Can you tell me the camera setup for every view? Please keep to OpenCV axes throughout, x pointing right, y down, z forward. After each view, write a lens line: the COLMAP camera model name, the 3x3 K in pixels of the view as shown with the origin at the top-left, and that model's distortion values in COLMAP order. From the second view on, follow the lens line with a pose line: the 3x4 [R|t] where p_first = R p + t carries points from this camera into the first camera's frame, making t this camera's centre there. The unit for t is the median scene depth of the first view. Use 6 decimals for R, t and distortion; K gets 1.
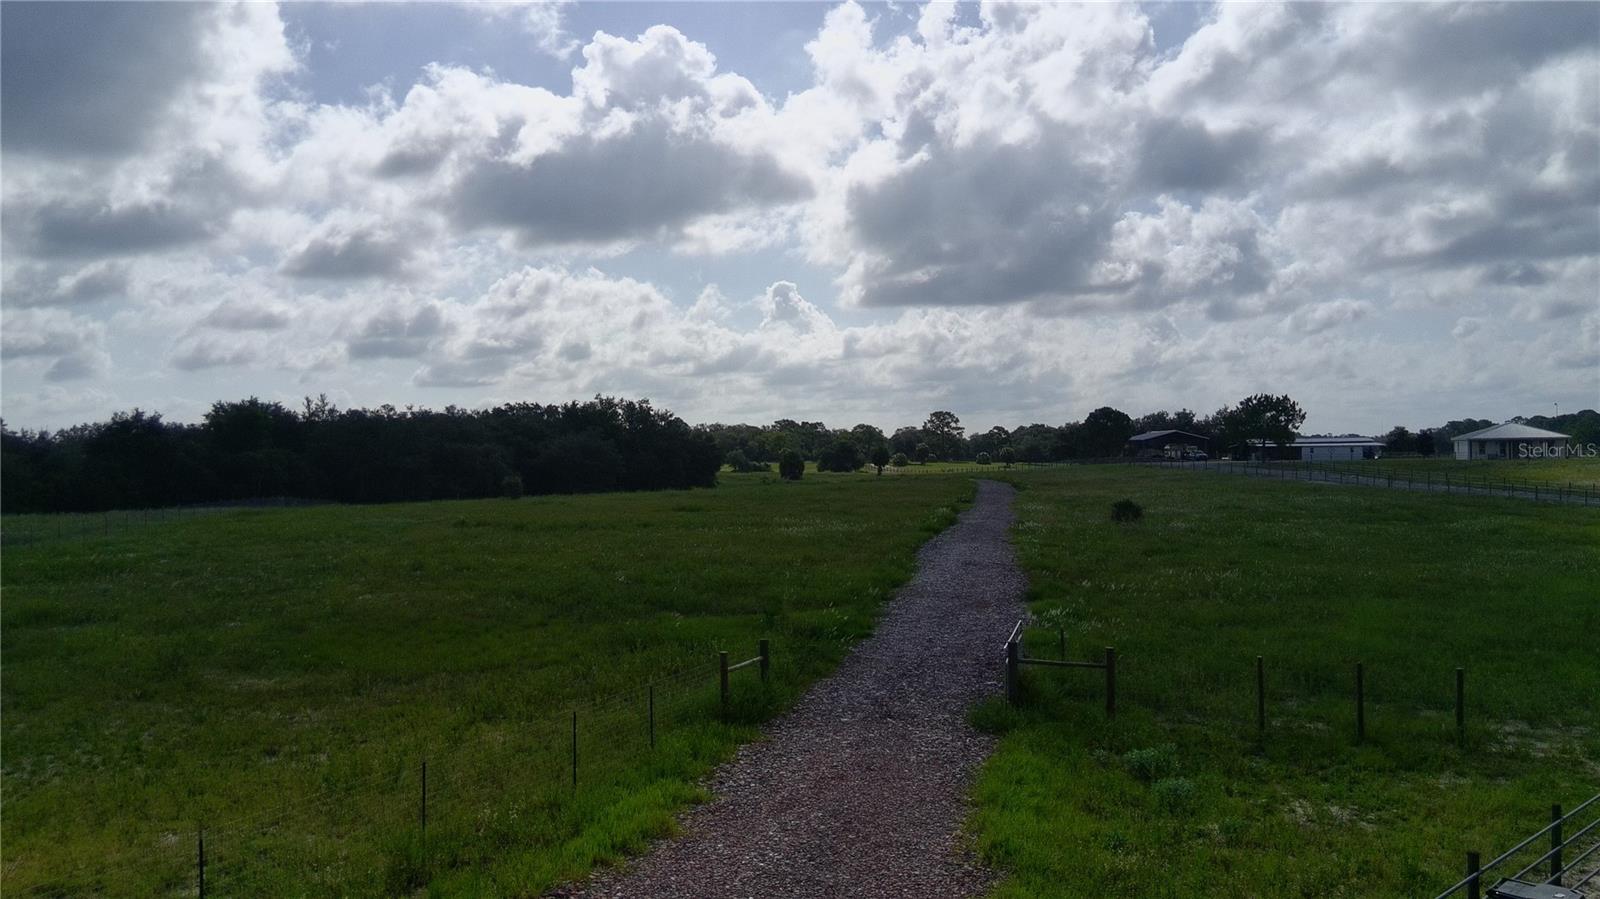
lens RADIAL K [[1329.4, 0, 800.0], [0, 1329.4, 449.5], [0, 0, 1]] dist [0.120063, -0.213519]
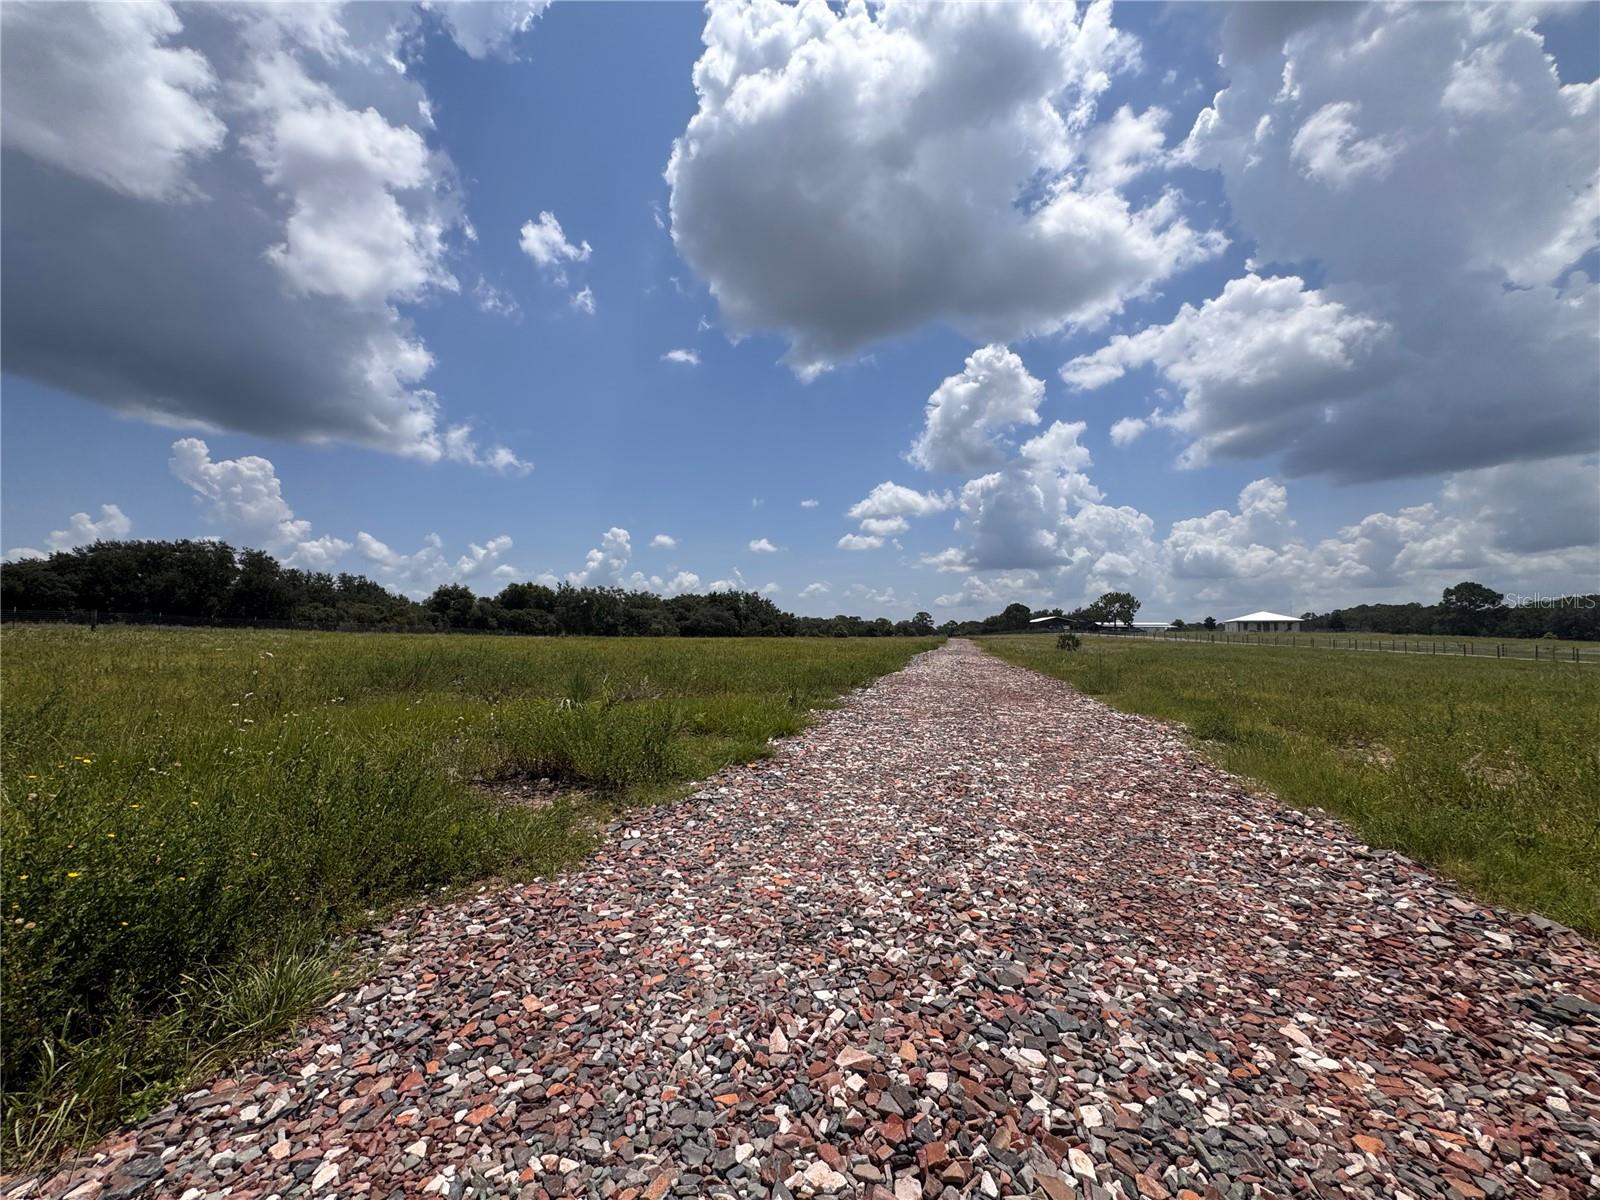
lens RADIAL K [[643.8, 0, 800.0], [0, 643.8, 600.0], [0, 0, 1]] dist [-0.001849, -0.000038]
pose [[0.996655, 0.014206, -0.080474, 0.012288], [-0.018507, 0.998426, -0.052943, 0.017696], [0.079595, 0.054256, 0.995350, 0.139908]]
